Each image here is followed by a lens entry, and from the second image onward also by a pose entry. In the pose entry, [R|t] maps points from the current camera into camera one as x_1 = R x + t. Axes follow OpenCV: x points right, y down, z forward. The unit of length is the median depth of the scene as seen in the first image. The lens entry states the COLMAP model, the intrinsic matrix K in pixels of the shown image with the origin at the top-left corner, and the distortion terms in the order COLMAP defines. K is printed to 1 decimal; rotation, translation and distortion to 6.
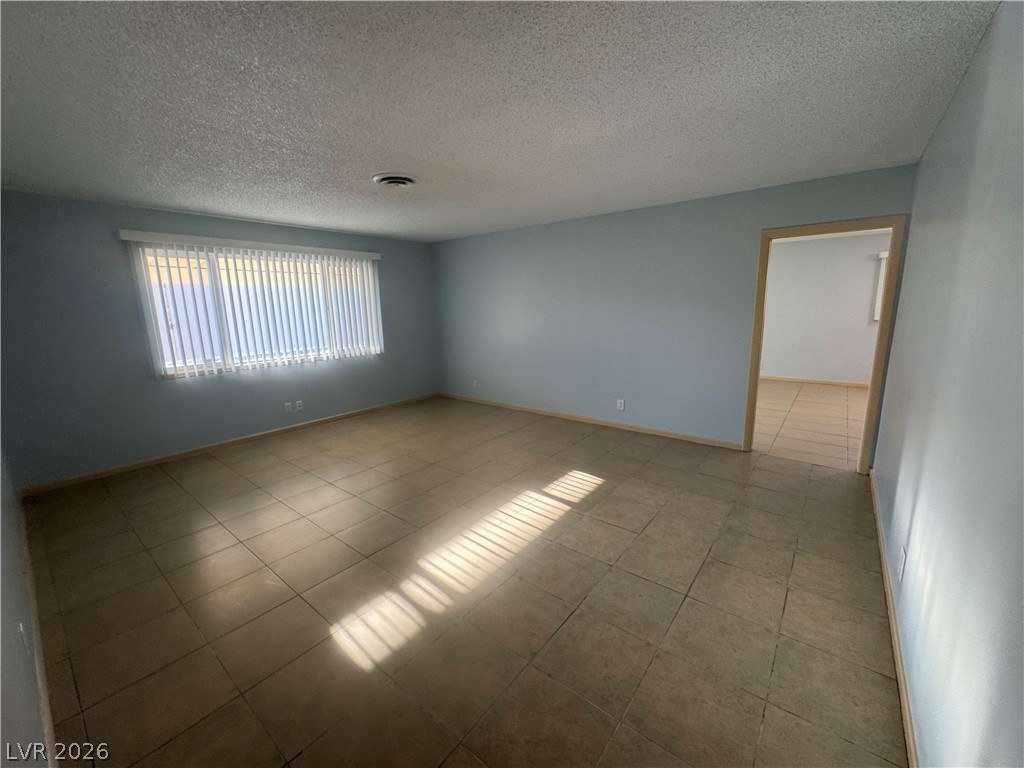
lens RADIAL K [[408.7, 0, 510.8], [0, 408.7, 380.5], [0, 0, 1]] dist [-0.000731, -0.000892]
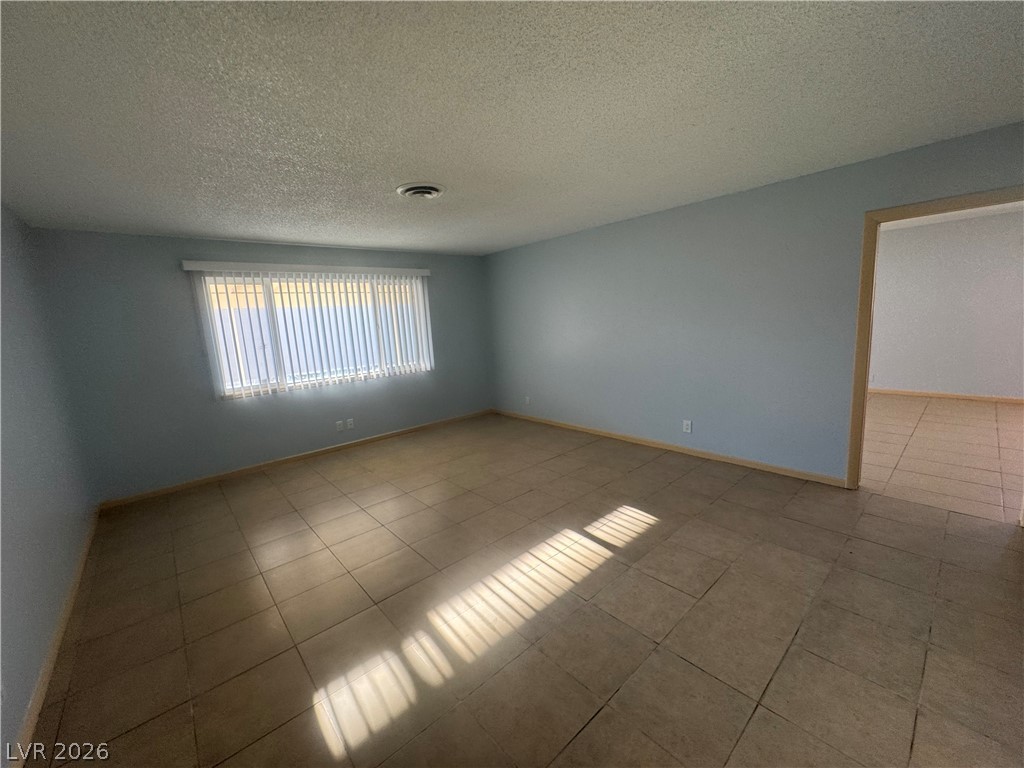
lens RADIAL K [[408.7, 0, 510.8], [0, 408.7, 380.5], [0, 0, 1]] dist [-0.000731, -0.000892]
pose [[0.984394, -0.010383, -0.175674, 0.070764], [0.005836, 0.999635, -0.026376, -0.022646], [0.175884, 0.024939, 0.984095, 0.103265]]
